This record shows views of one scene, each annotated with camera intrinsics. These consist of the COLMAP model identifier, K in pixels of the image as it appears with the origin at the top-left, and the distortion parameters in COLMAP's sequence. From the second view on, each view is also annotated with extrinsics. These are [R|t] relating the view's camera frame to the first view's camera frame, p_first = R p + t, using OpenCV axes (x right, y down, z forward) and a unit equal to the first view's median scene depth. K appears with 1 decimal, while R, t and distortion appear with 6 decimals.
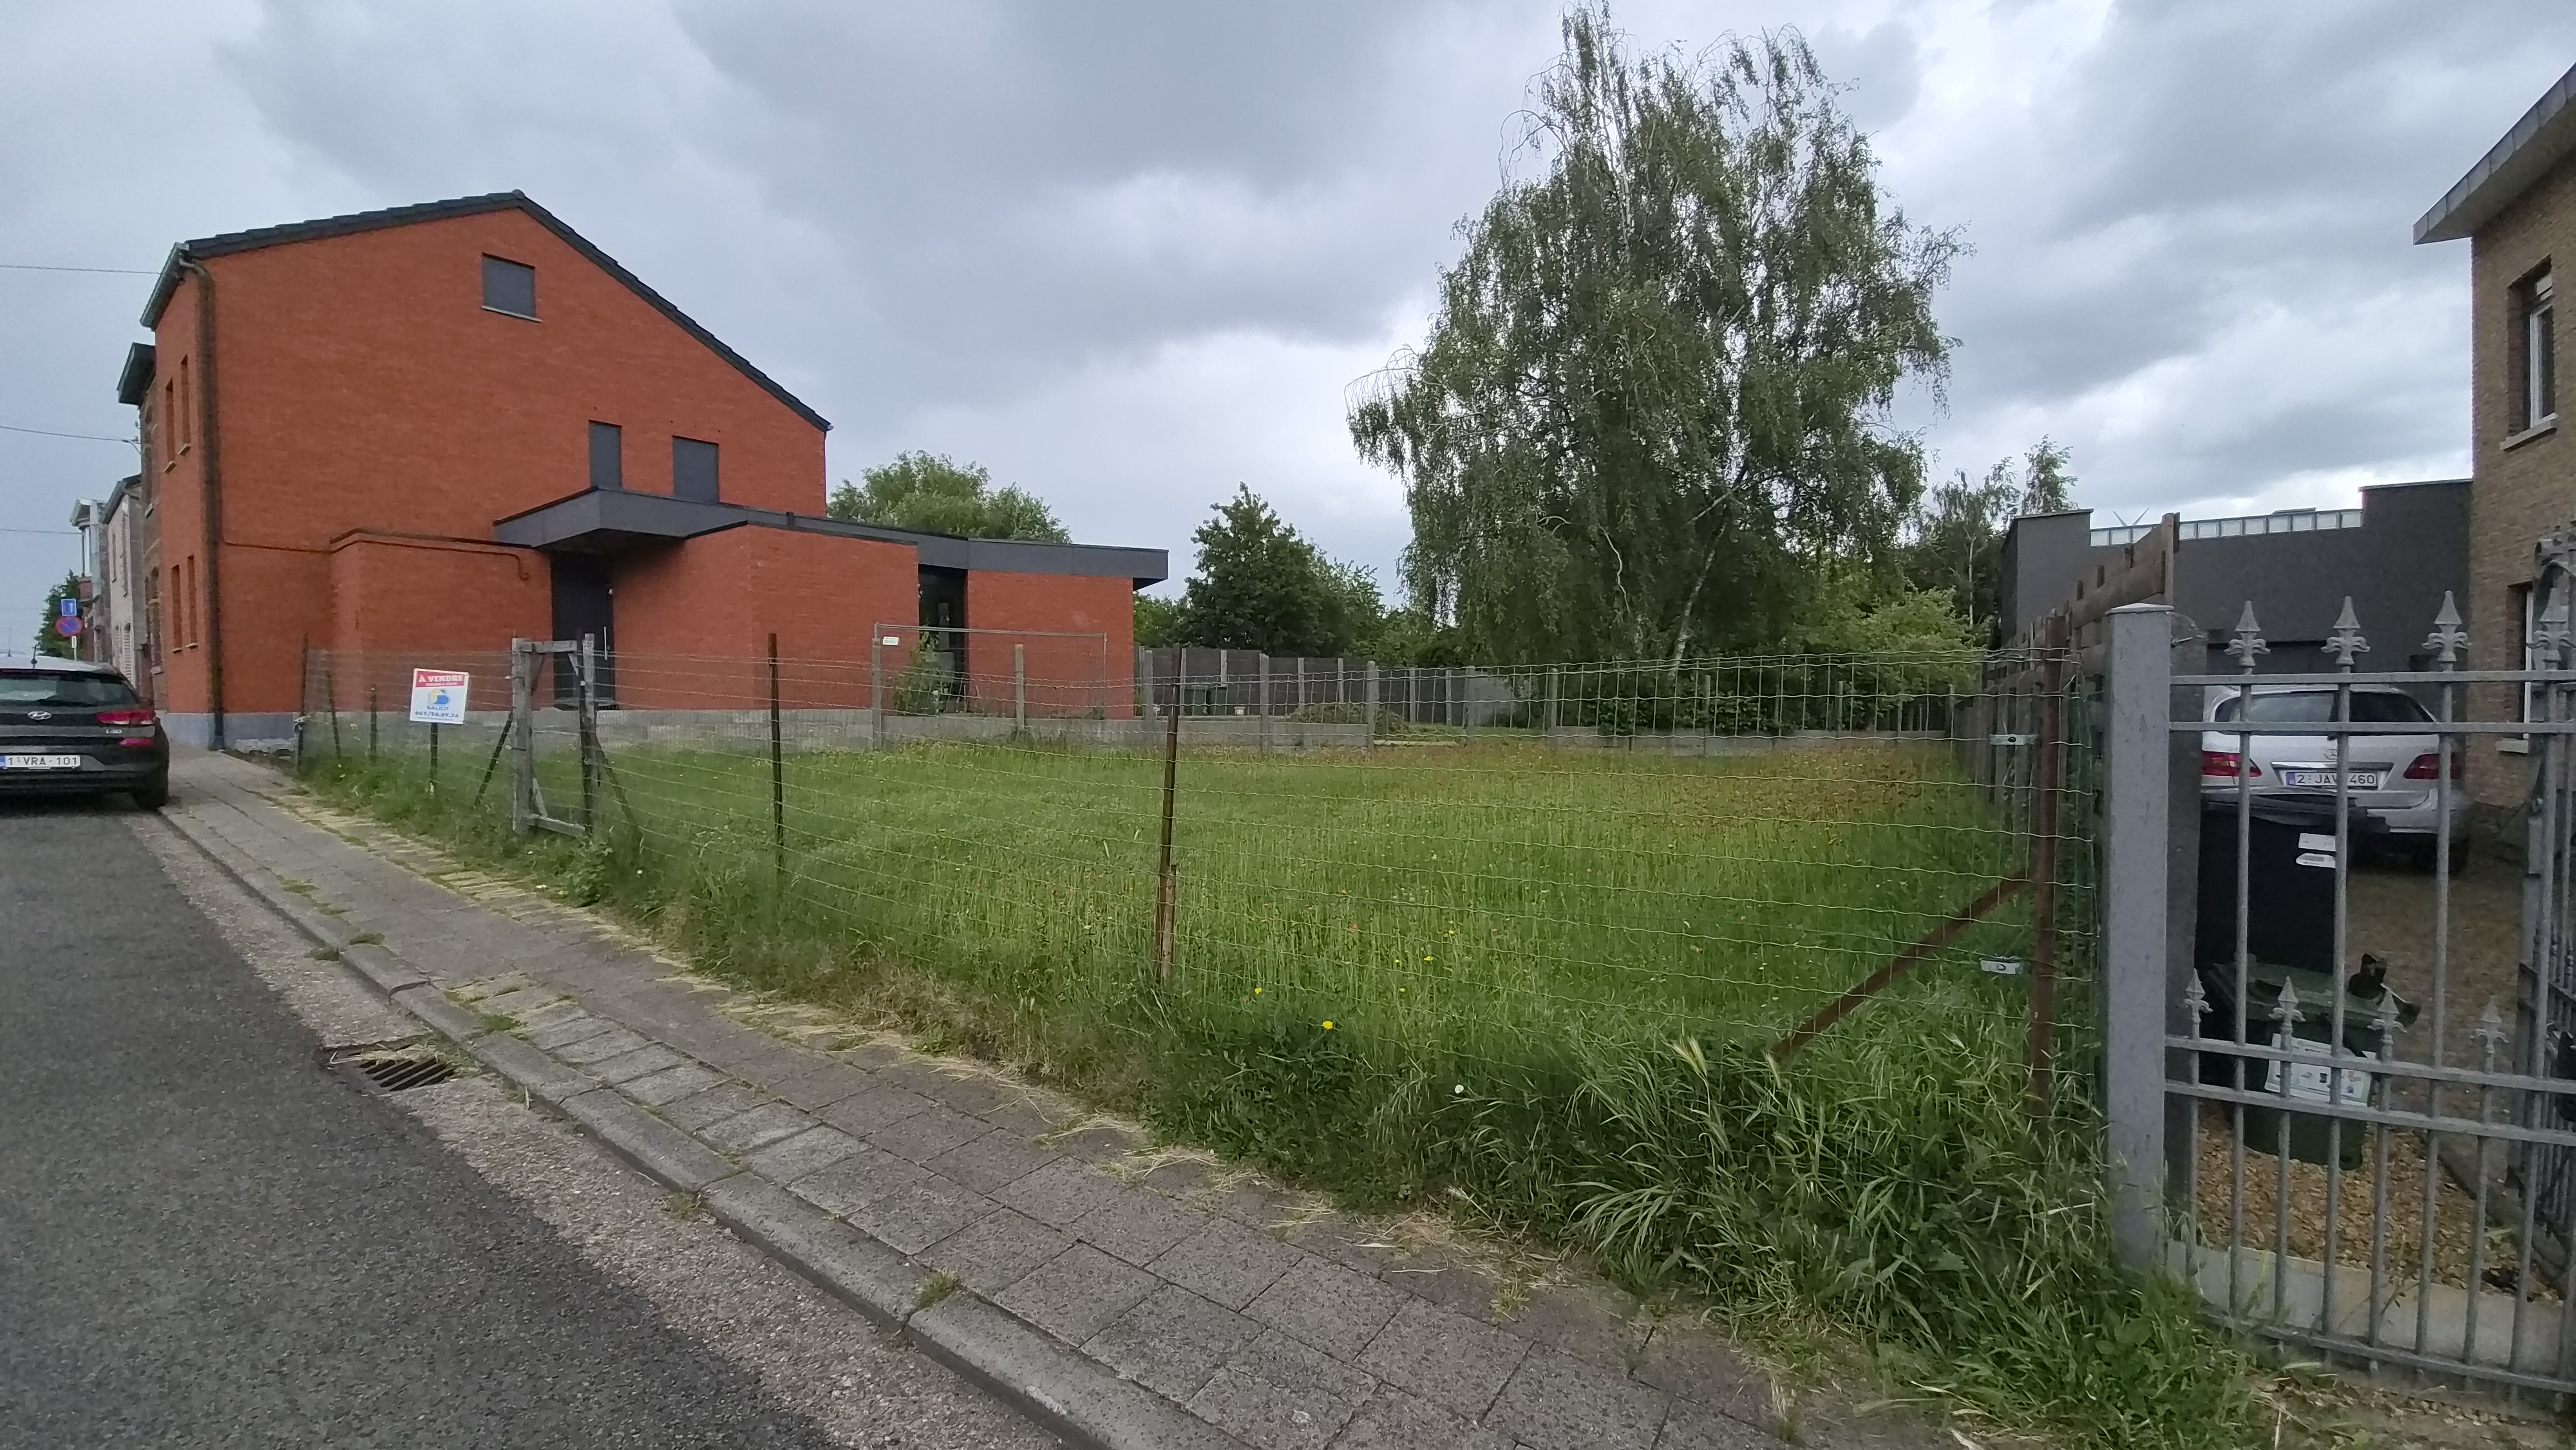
lens RADIAL K [[1045.6, 0, 1288.0], [0, 1045.6, 725.0], [0, 0, 1]] dist [-0.009123, 0.000048]
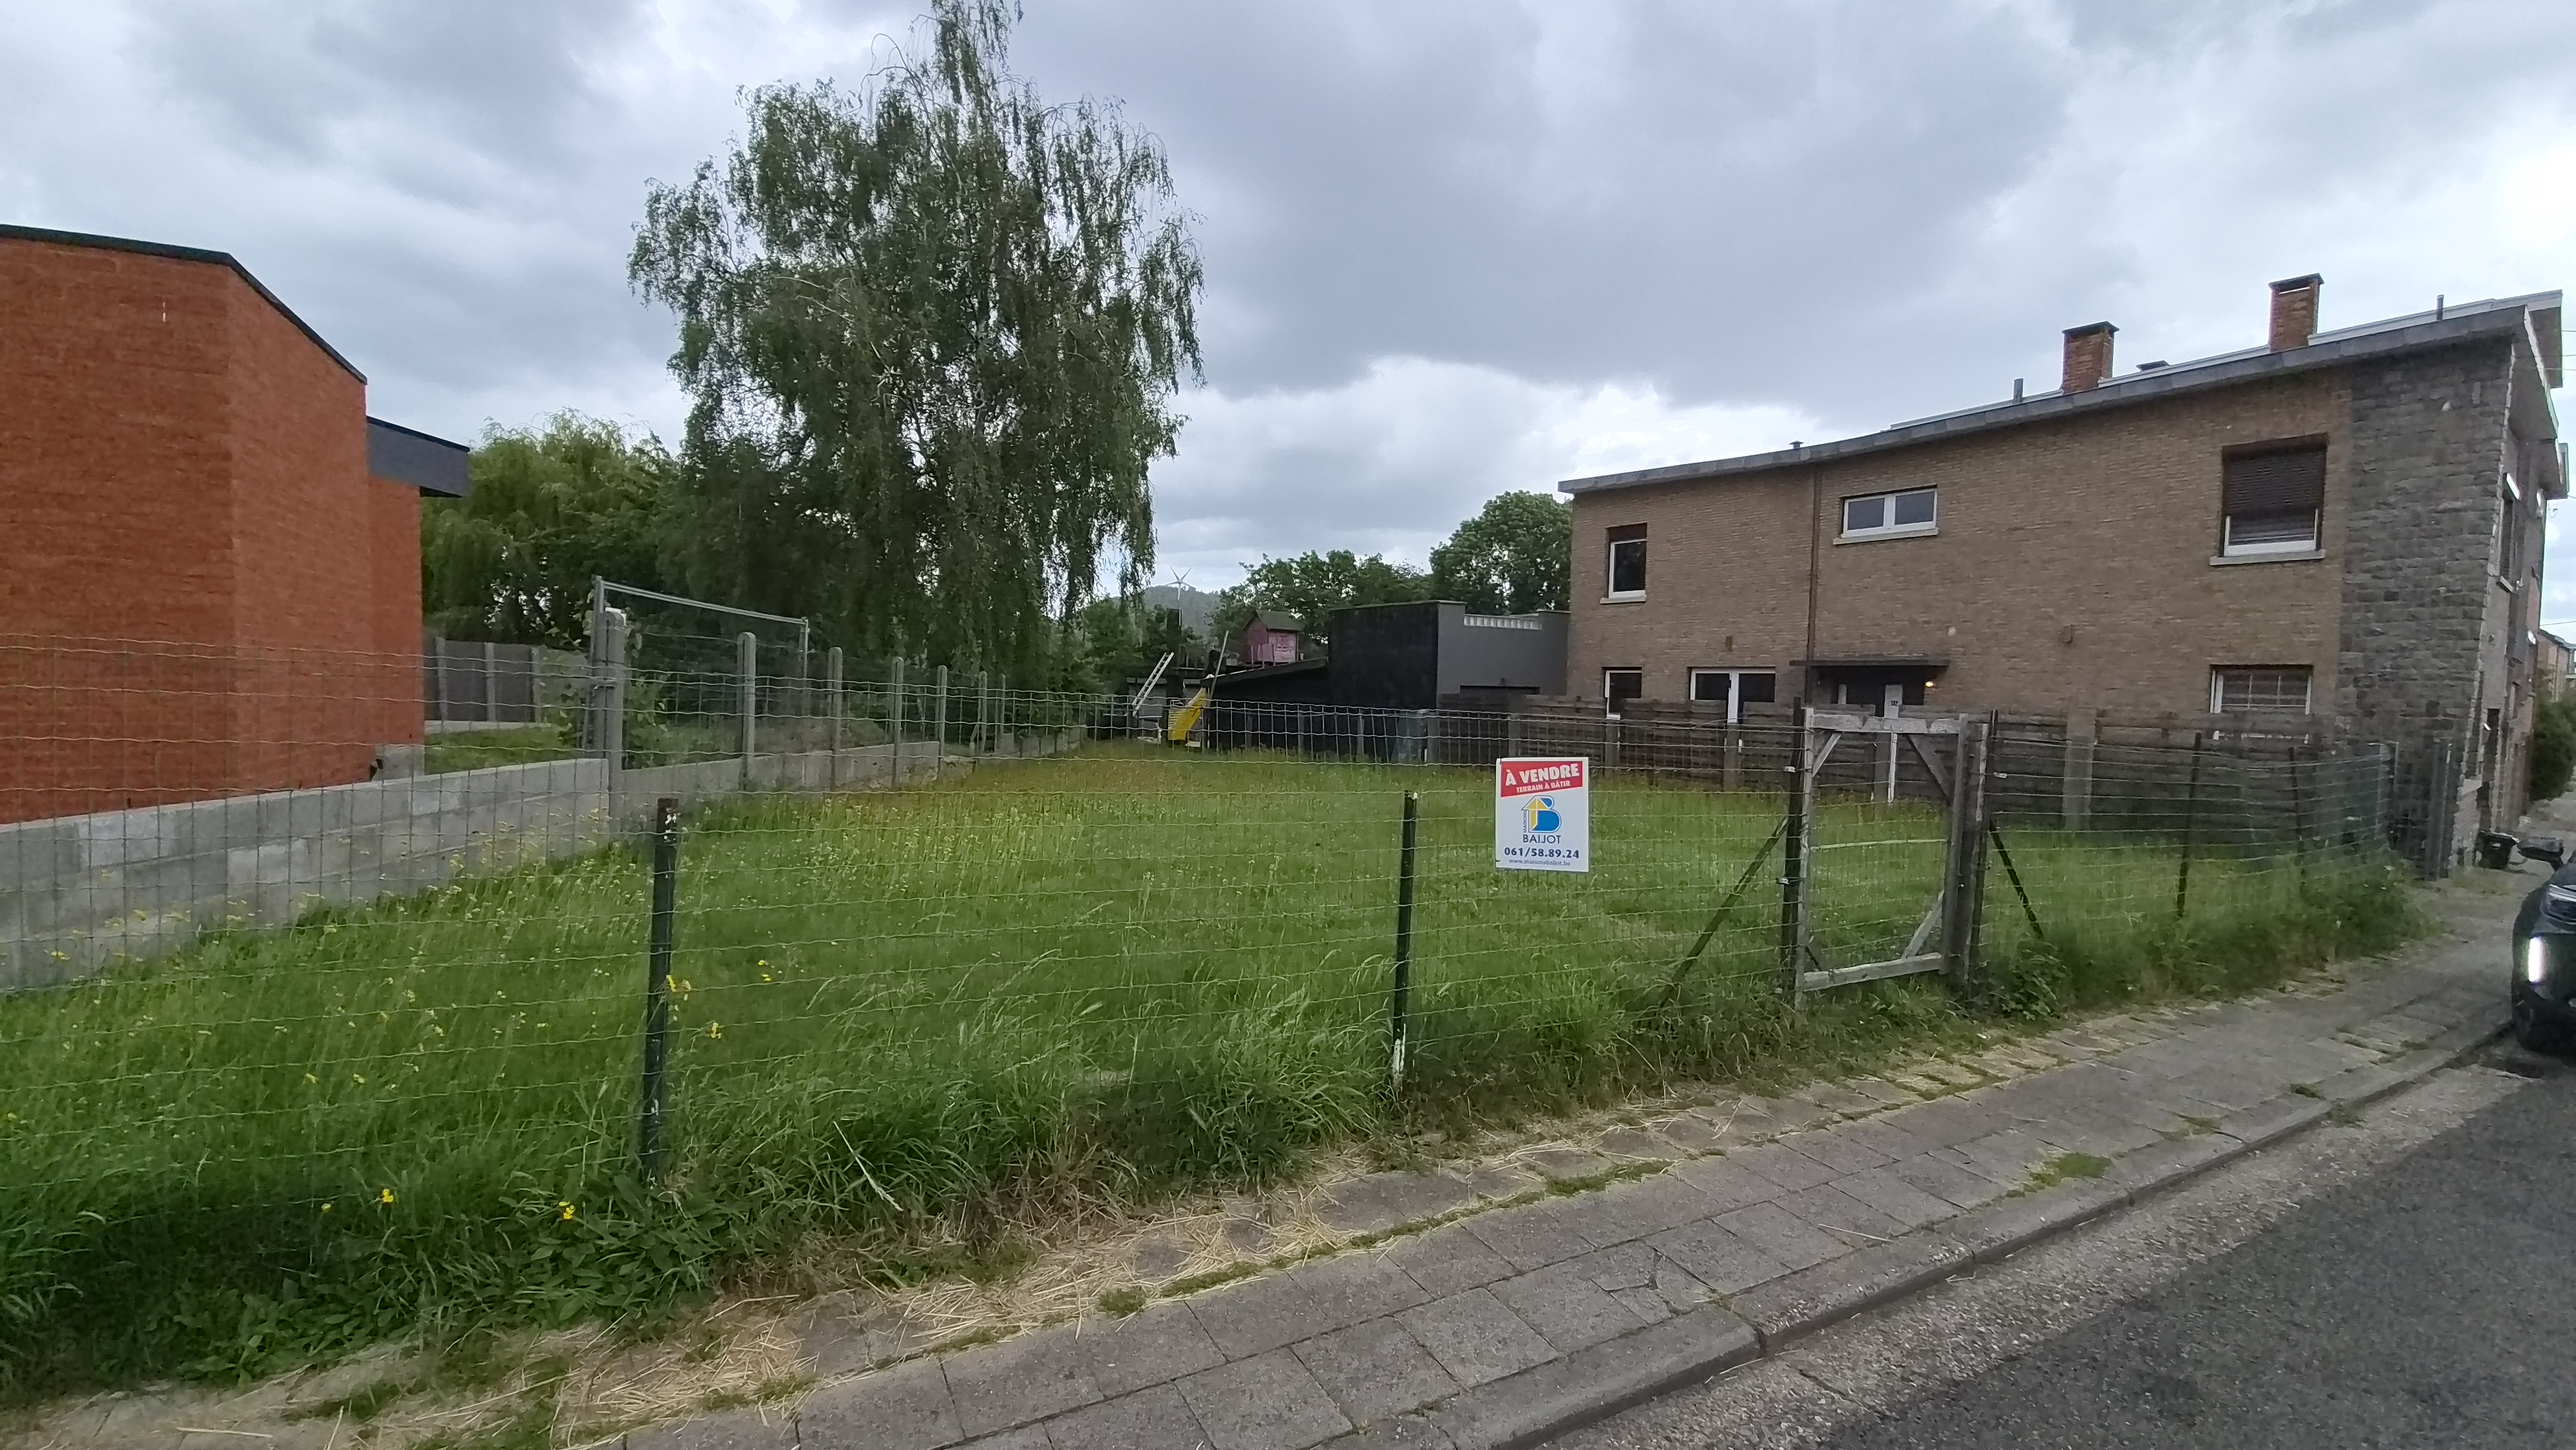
lens RADIAL K [[1045.6, 0, 1288.0], [0, 1045.6, 725.0], [0, 0, 1]] dist [-0.009123, 0.000048]
pose [[0.385799, -0.019645, 0.922374, -0.603541], [-0.004100, 0.999727, 0.023007, -0.036381], [-0.922574, -0.012658, 0.385613, 0.441390]]
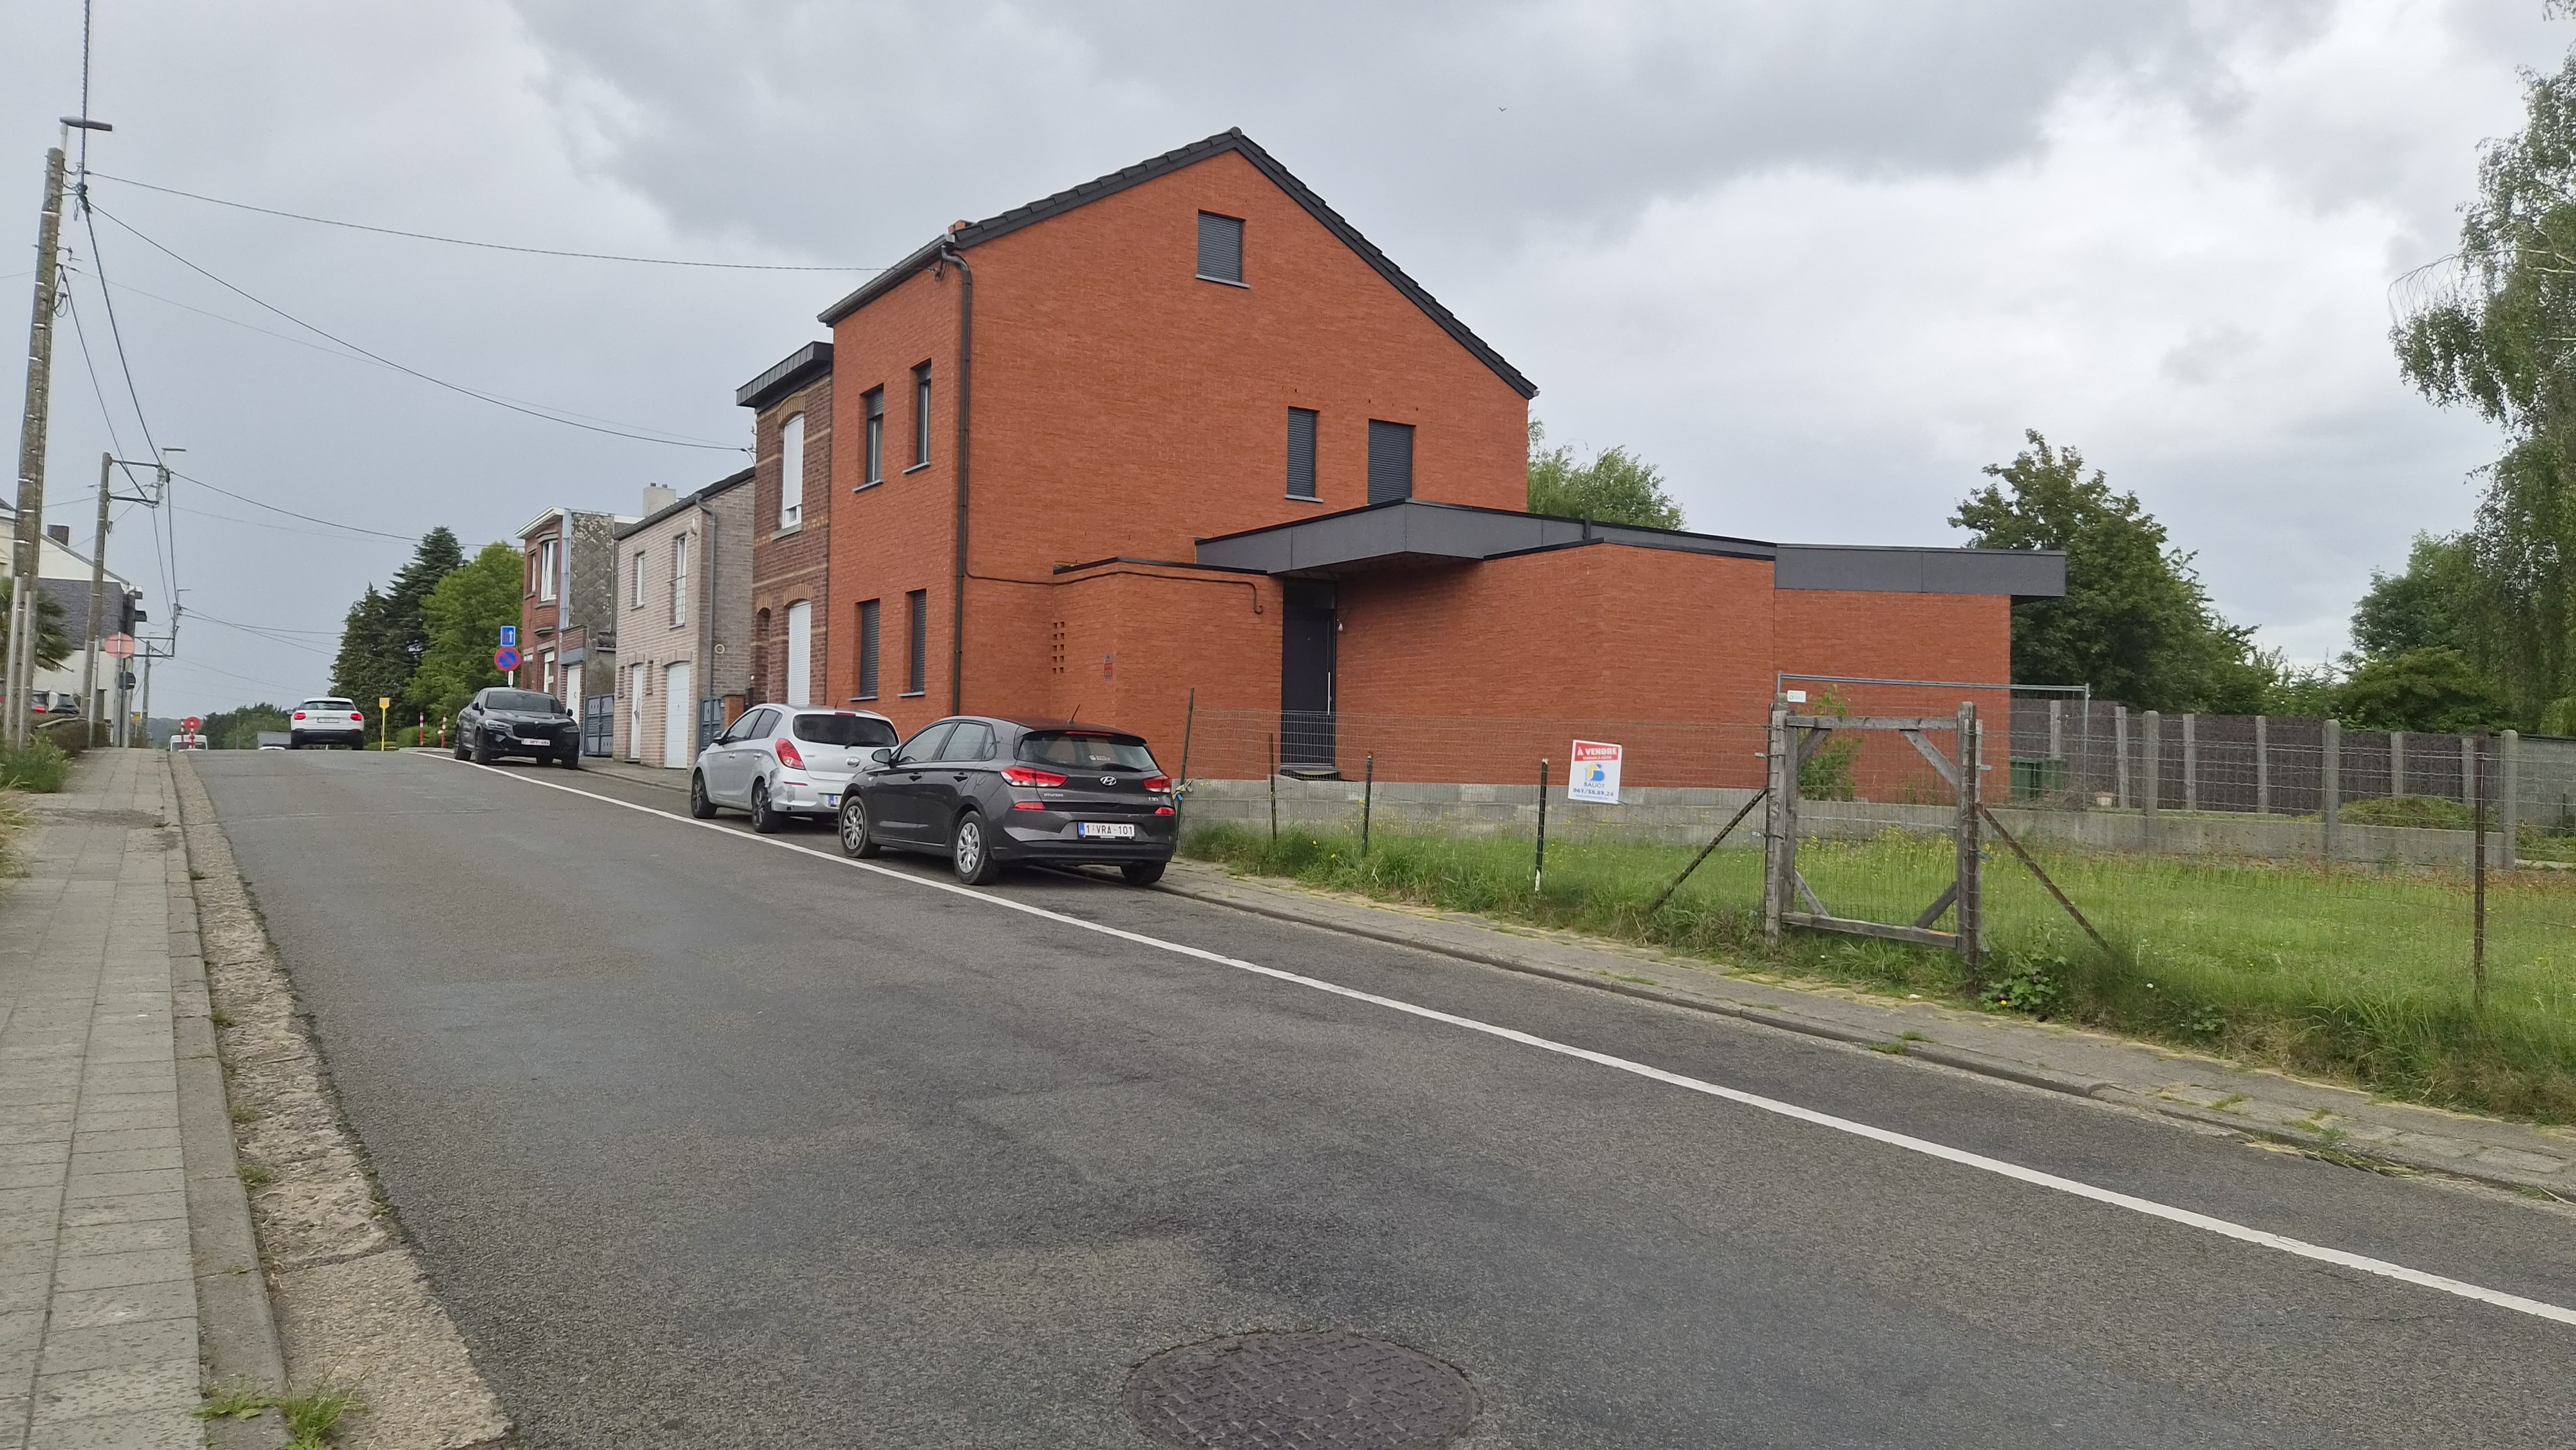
lens RADIAL K [[1706.5, 0, 1288.9], [0, 1706.5, 694.5], [0, 0, 1]] dist [0.071643, -0.064469]
pose [[0.944149, 0.006661, -0.329452, -0.273234], [-0.028532, 0.997693, -0.061598, 0.001776], [0.328282, 0.067558, 0.942161, -0.213722]]
